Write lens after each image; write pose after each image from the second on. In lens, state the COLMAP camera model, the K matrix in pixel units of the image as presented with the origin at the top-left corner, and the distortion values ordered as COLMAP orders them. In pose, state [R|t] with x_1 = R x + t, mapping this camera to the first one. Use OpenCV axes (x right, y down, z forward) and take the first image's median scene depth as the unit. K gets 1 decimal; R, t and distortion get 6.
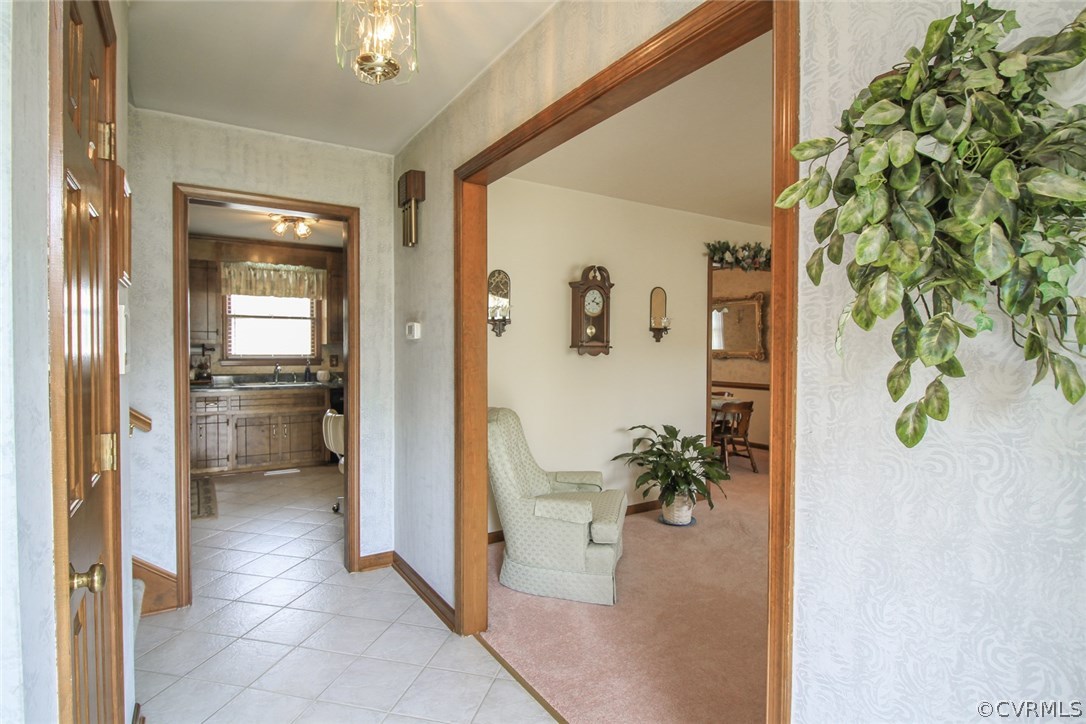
lens RADIAL K [[546.3, 0, 543.0], [0, 546.3, 362.0], [0, 0, 1]] dist [0.004828, -0.013878]
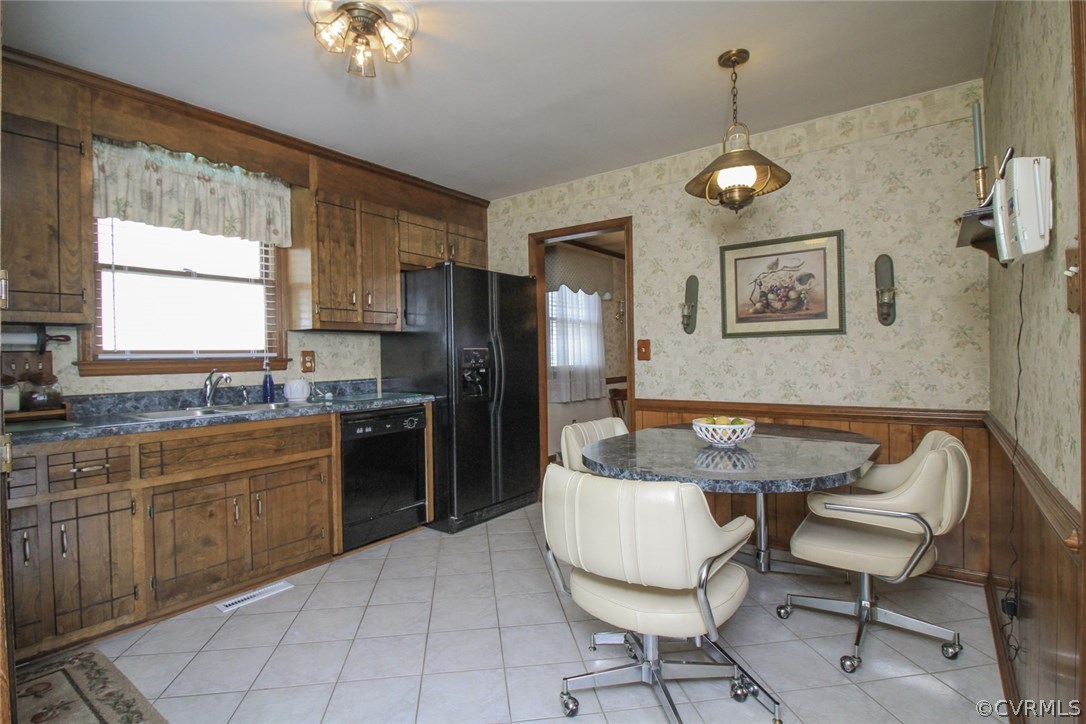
lens RADIAL K [[538.9, 0, 538.0], [0, 538.9, 359.7], [0, 0, 1]] dist [-0.002104, -0.001034]
pose [[0.937823, -0.025264, 0.346194, -0.381135], [0.031057, 0.999455, -0.011195, 0.009759], [-0.345722, 0.021251, 0.938096, 0.449052]]
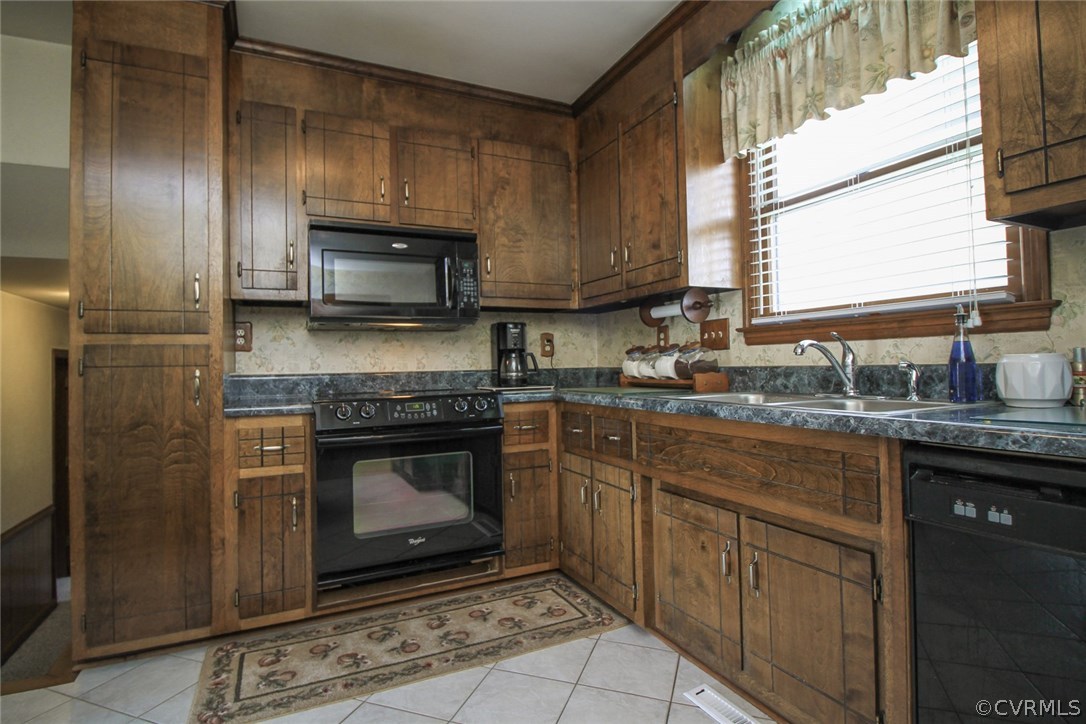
lens RADIAL K [[546.3, 0, 543.0], [0, 546.3, 362.0], [0, 0, 1]] dist [0.004828, -0.013878]
pose [[-0.124656, -0.010704, -0.992142, -0.178815], [-0.003956, 0.999939, -0.010291, 0.023162], [0.992192, 0.002642, -0.124690, 0.885924]]
